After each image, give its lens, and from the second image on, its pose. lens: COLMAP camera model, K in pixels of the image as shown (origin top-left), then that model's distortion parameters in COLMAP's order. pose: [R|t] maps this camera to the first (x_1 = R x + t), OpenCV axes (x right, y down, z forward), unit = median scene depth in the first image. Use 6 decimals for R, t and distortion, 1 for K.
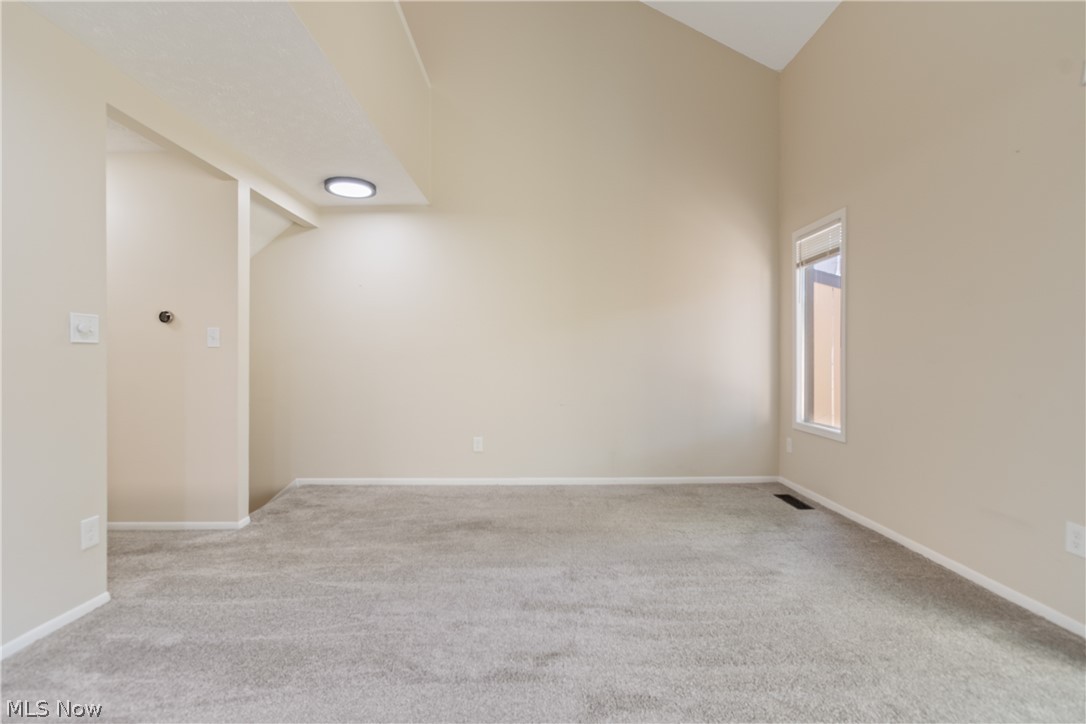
lens RADIAL K [[484.7, 0, 539.3], [0, 484.7, 357.4], [0, 0, 1]] dist [0.005363, -0.003773]
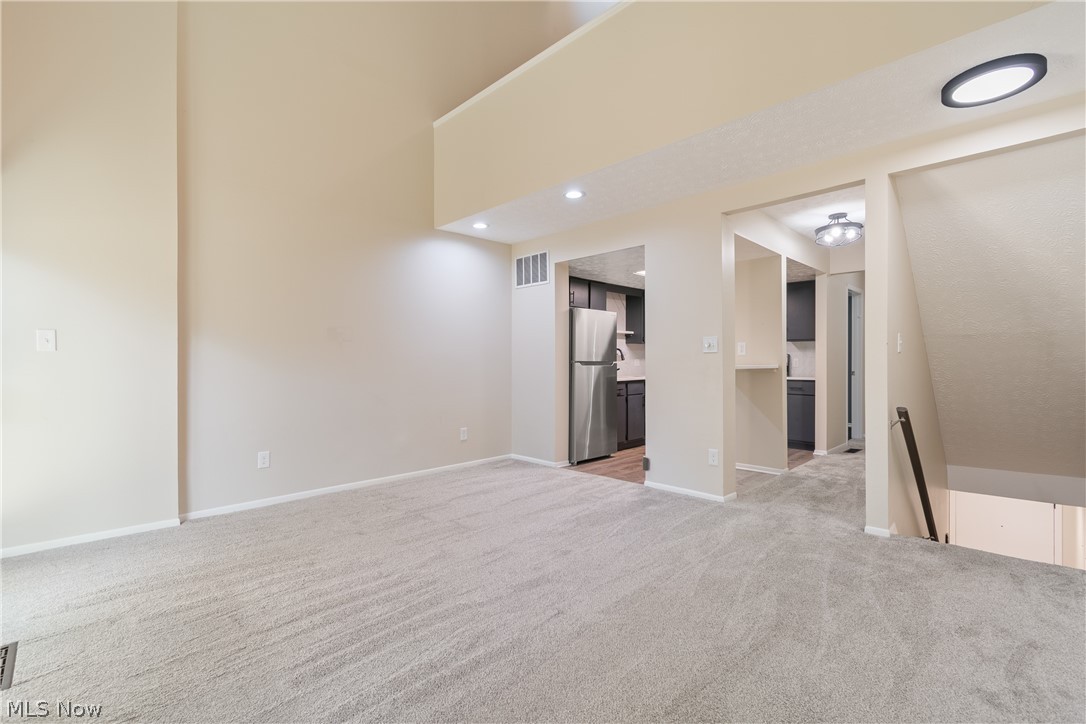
lens RADIAL K [[484.7, 0, 534.8], [0, 484.7, 361.2], [0, 0, 1]] dist [0.005363, -0.003773]
pose [[-0.713143, 0.006172, -0.700992, 0.539277], [0.011989, 0.999922, -0.003393, -0.001066], [0.700916, -0.010824, -0.713161, 1.197594]]
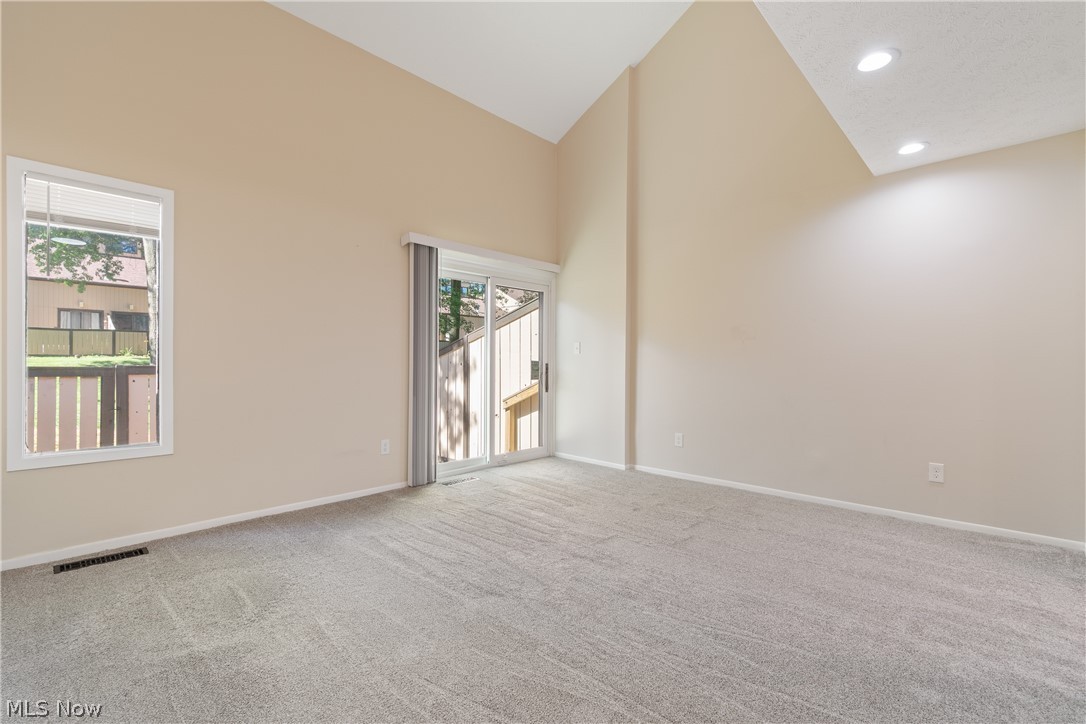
lens RADIAL K [[484.7, 0, 542.9], [0, 484.7, 356.6], [0, 0, 1]] dist [0.005363, -0.003773]
pose [[-0.724197, 0.008628, 0.689539, -0.507645], [-0.004918, 0.999832, -0.017676, 0.007609], [-0.689576, -0.016192, -0.724033, 1.211117]]
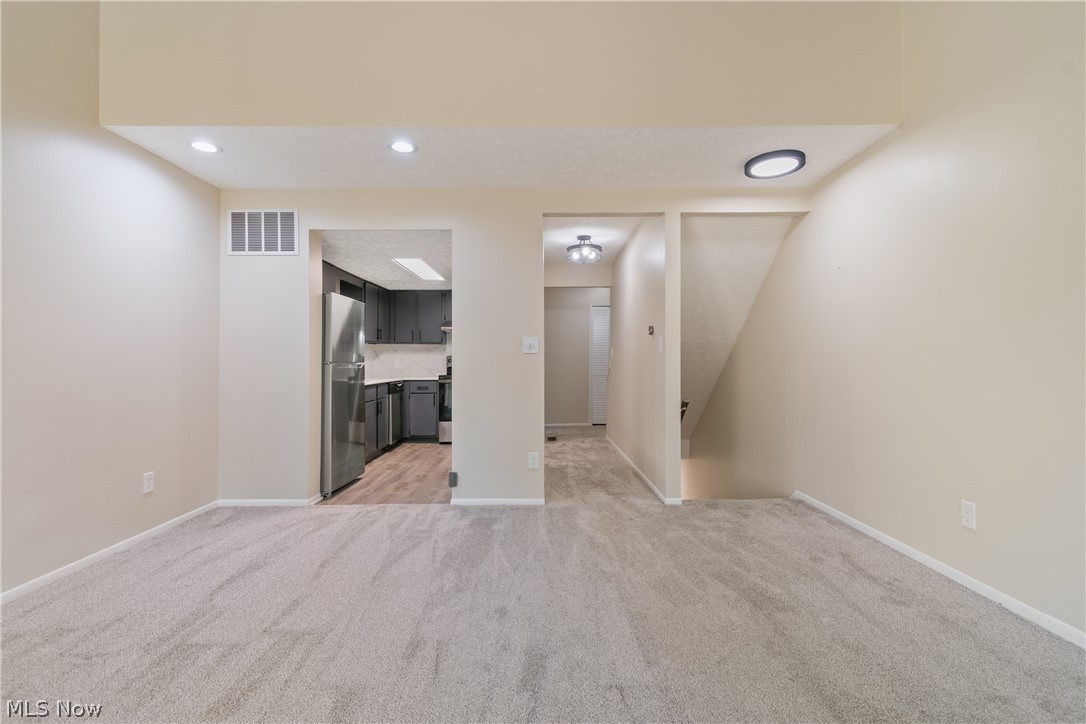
lens RADIAL K [[484.7, 0, 542.3], [0, 484.7, 356.9], [0, 0, 1]] dist [0.005363, -0.003773]
pose [[0.010740, -0.009633, -0.999896, 0.557747], [0.009437, 0.999910, -0.009532, -0.000677], [0.999898, -0.009334, 0.010830, 0.665590]]
